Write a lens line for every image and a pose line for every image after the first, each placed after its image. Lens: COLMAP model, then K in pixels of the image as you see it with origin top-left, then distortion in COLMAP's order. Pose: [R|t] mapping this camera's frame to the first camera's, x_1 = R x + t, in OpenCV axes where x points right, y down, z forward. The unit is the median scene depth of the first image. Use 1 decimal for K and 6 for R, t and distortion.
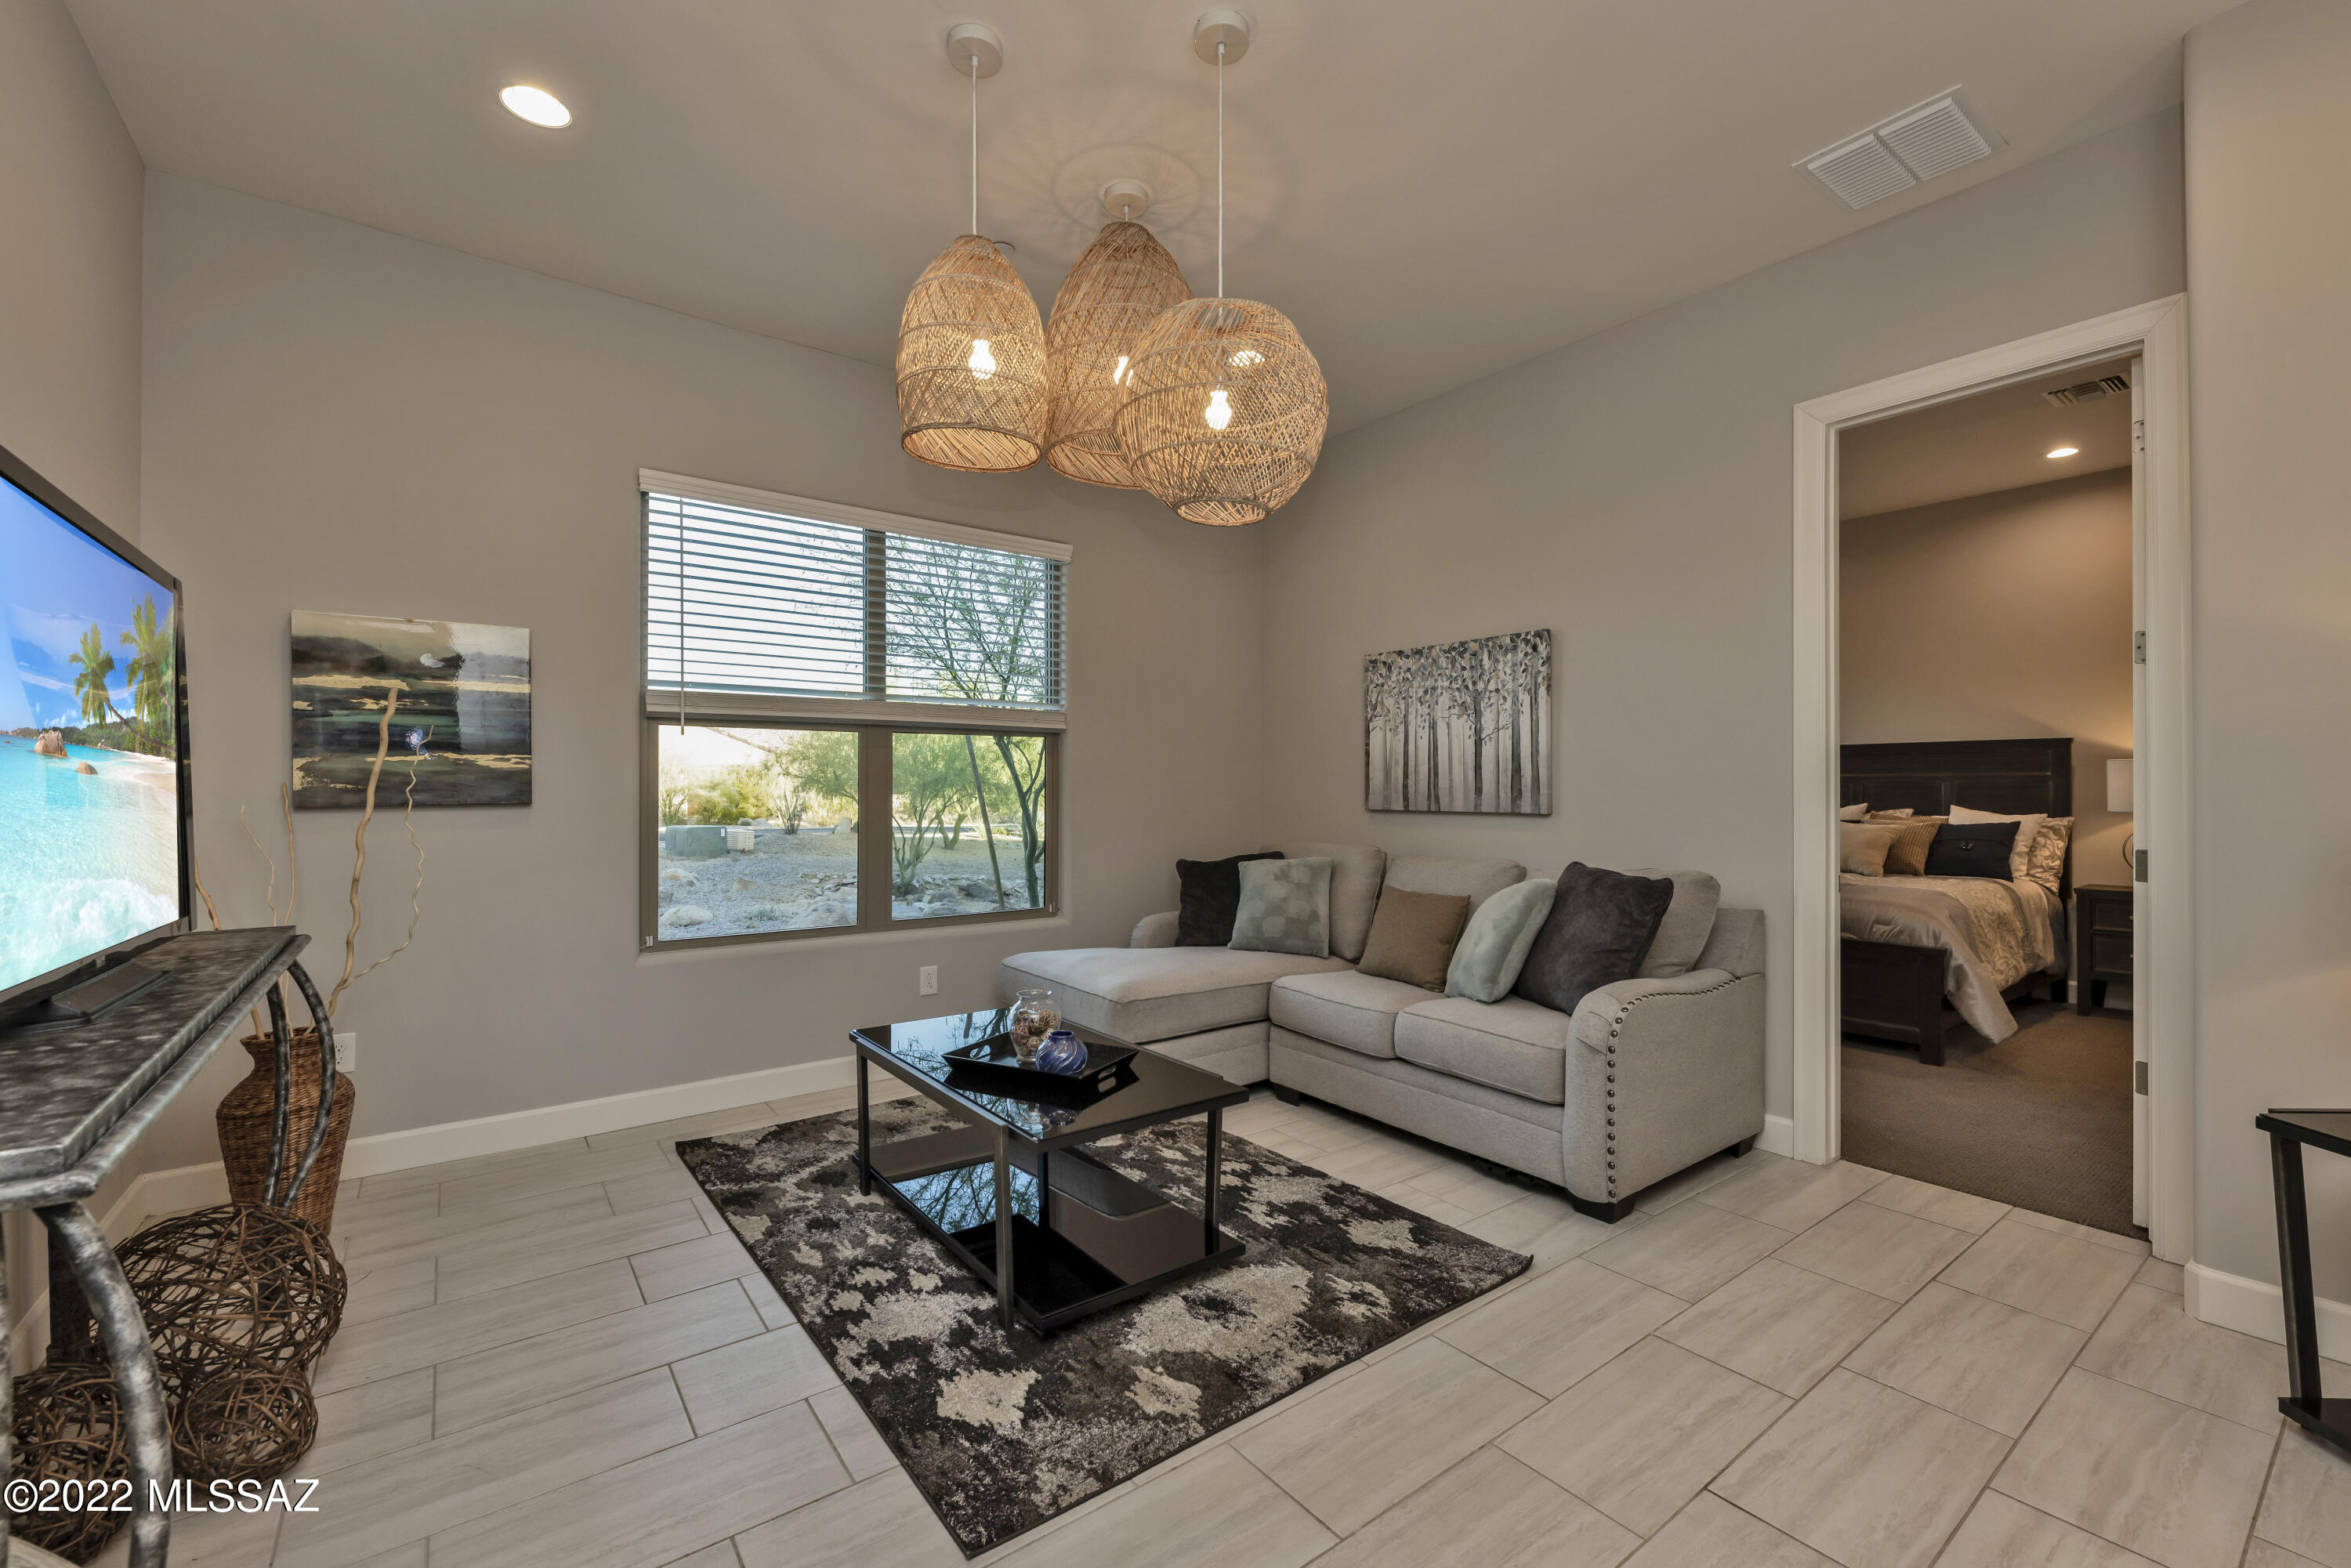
lens RADIAL K [[972.9, 0, 1209.0], [0, 972.9, 788.3], [0, 0, 1]] dist [0.006163, -0.002519]
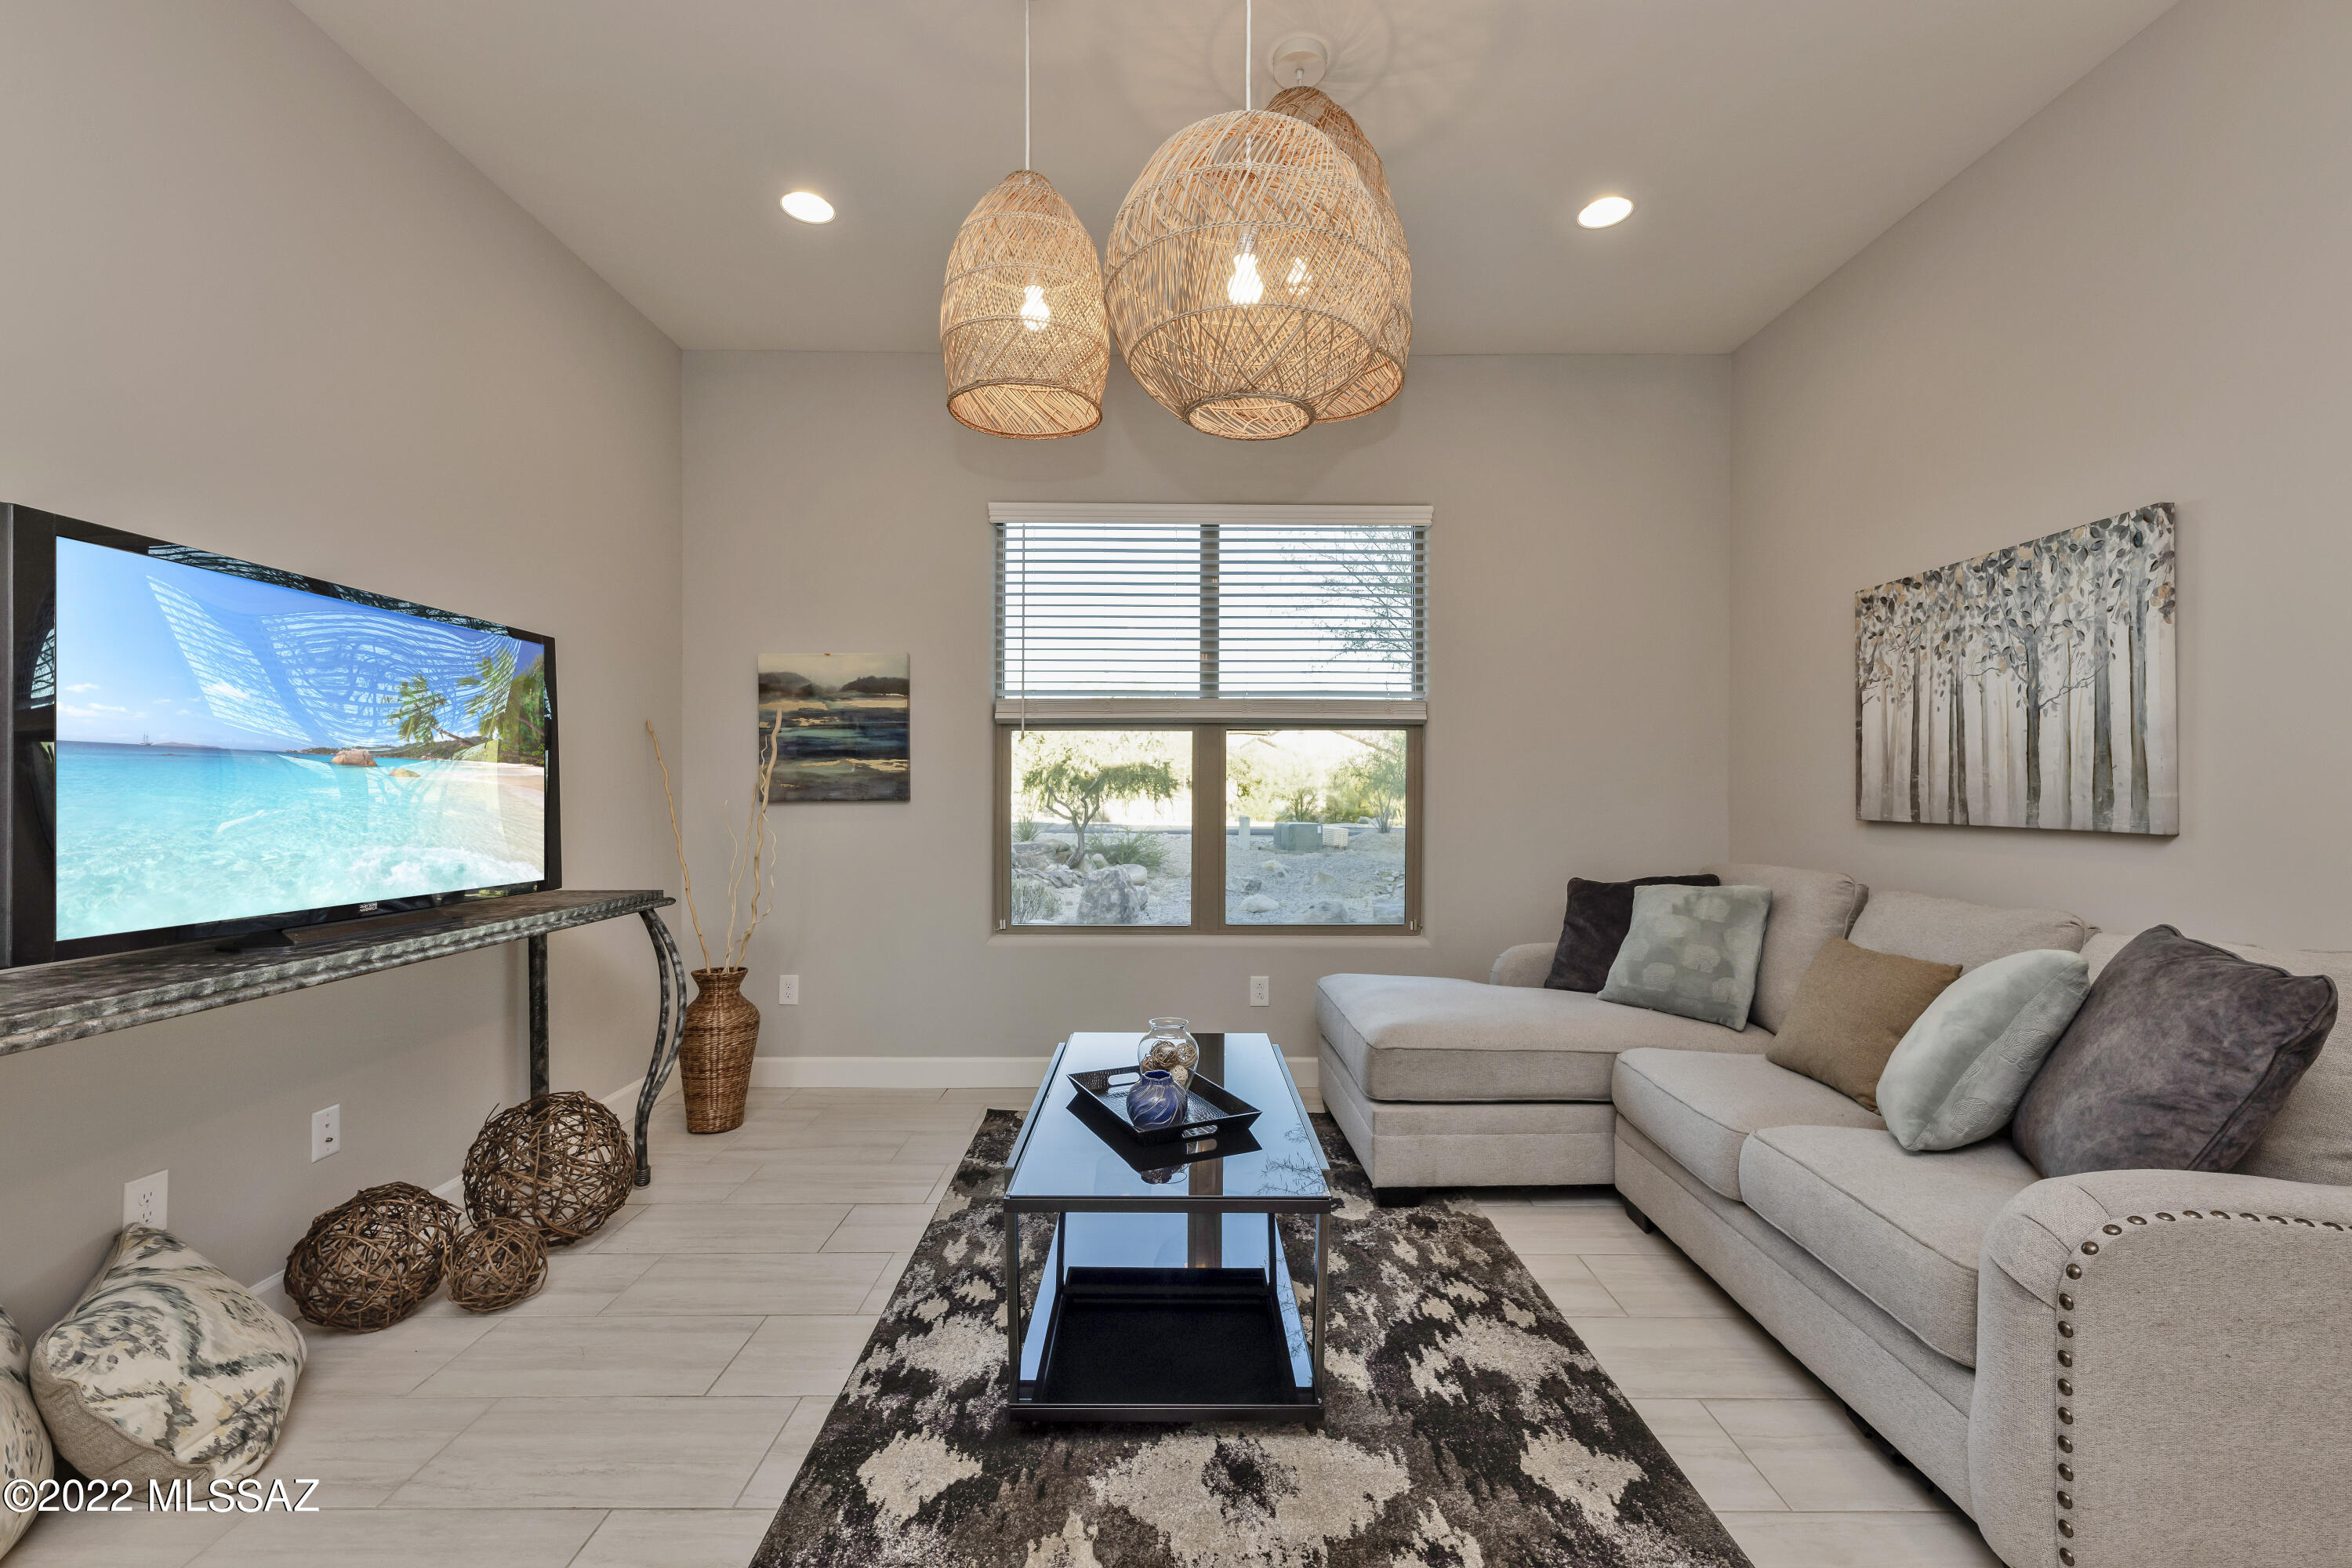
lens RADIAL K [[973.3, 0, 1176.5], [0, 973.3, 789.9], [0, 0, 1]] dist [0.006163, -0.002519]
pose [[0.793171, 0.001722, -0.608997, 0.266906], [-0.001685, 0.999998, 0.000634, 0.001710], [0.608997, 0.000523, 0.793173, 0.235857]]
